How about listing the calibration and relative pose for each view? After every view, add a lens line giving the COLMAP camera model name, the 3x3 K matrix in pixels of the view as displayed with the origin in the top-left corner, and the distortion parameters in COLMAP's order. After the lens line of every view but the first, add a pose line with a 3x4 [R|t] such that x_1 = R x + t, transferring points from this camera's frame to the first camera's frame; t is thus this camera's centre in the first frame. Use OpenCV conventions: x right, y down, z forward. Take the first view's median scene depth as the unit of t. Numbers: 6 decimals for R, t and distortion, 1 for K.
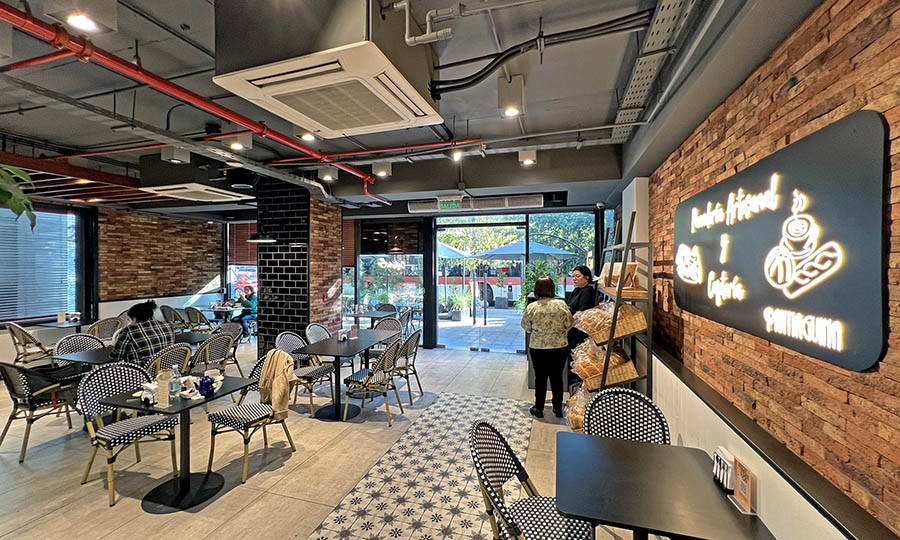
lens RADIAL K [[366.2, 0, 450.0], [0, 366.2, 270.0], [0, 0, 1]] dist [0.001412, 0.000496]
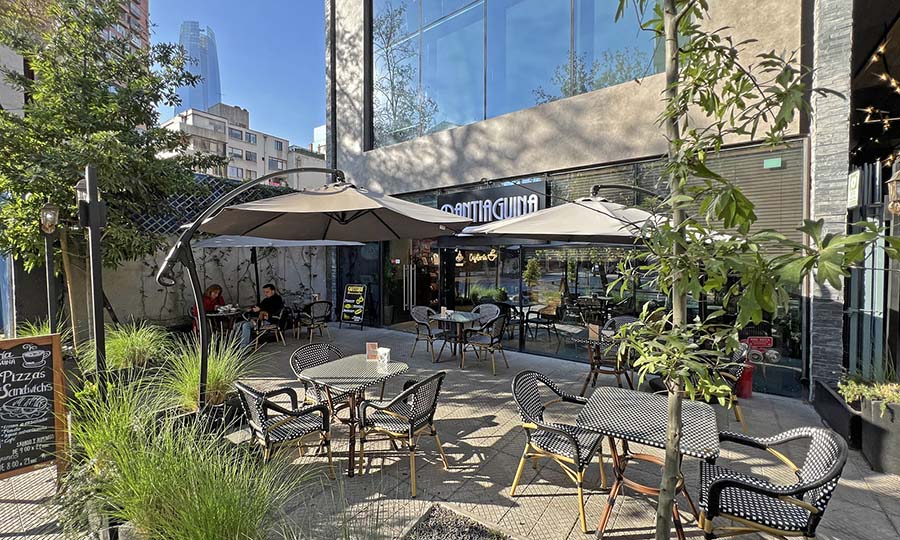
lens RADIAL K [[366.2, 0, 450.0], [0, 366.2, 270.0], [0, 0, 1]] dist [0.001412, 0.000496]
pose [[-0.938481, -0.006106, 0.345276, -1.459688], [0.006831, 0.999320, 0.036239, -0.040007], [-0.345262, 0.036369, -0.937801, 6.907683]]
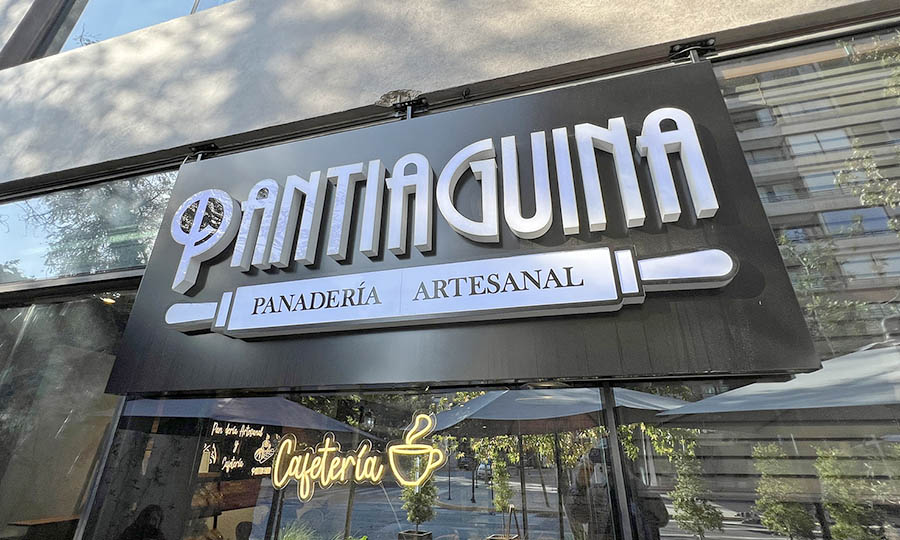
lens RADIAL K [[439.5, 0, 447.8], [0, 439.5, 232.4], [0, 0, 1]] dist [-0.001038, -0.000091]
pose [[-0.999980, -0.005462, -0.003254, -0.723607], [-0.003471, 0.897806, -0.440377, -0.054966], [0.005327, -0.440357, -0.897807, 4.427320]]
